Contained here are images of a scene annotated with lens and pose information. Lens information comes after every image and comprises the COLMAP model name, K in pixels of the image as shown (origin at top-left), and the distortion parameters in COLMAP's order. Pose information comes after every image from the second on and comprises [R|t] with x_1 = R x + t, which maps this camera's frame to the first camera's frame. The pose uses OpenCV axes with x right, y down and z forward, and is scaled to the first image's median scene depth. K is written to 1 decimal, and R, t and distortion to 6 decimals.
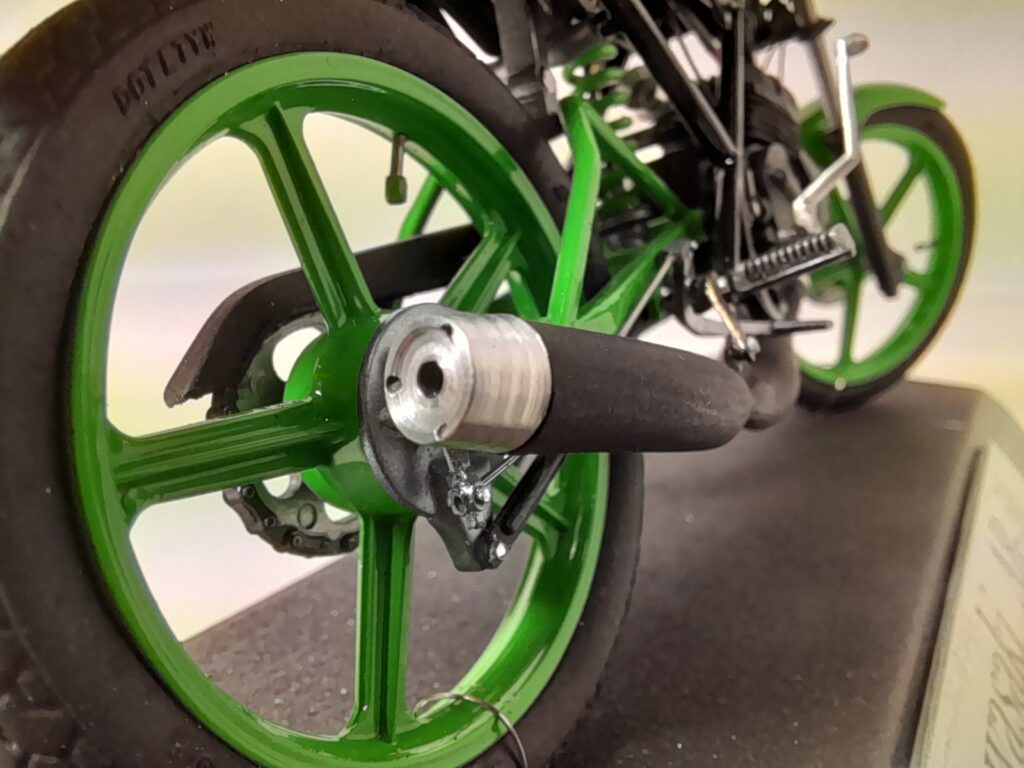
lens RADIAL K [[775.2, 0, 512.0], [0, 775.2, 384.0], [0, 0, 1]] dist [-0.003807, -0.001249]
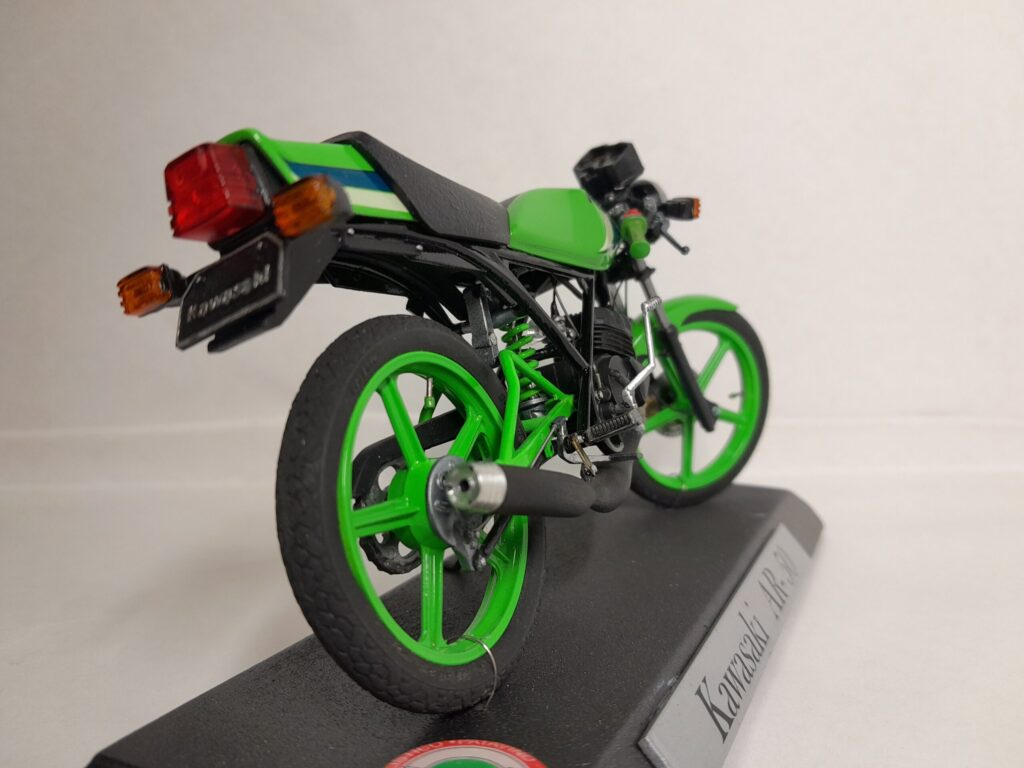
lens RADIAL K [[805.4, 0, 512.0], [0, 805.4, 384.0], [0, 0, 1]] dist [0.079740, 0.000118]
pose [[0.994684, -0.020431, 0.100928, -0.110845], [0.035368, 0.988278, -0.148514, 0.035072], [-0.096710, 0.151294, 0.983747, -1.003409]]
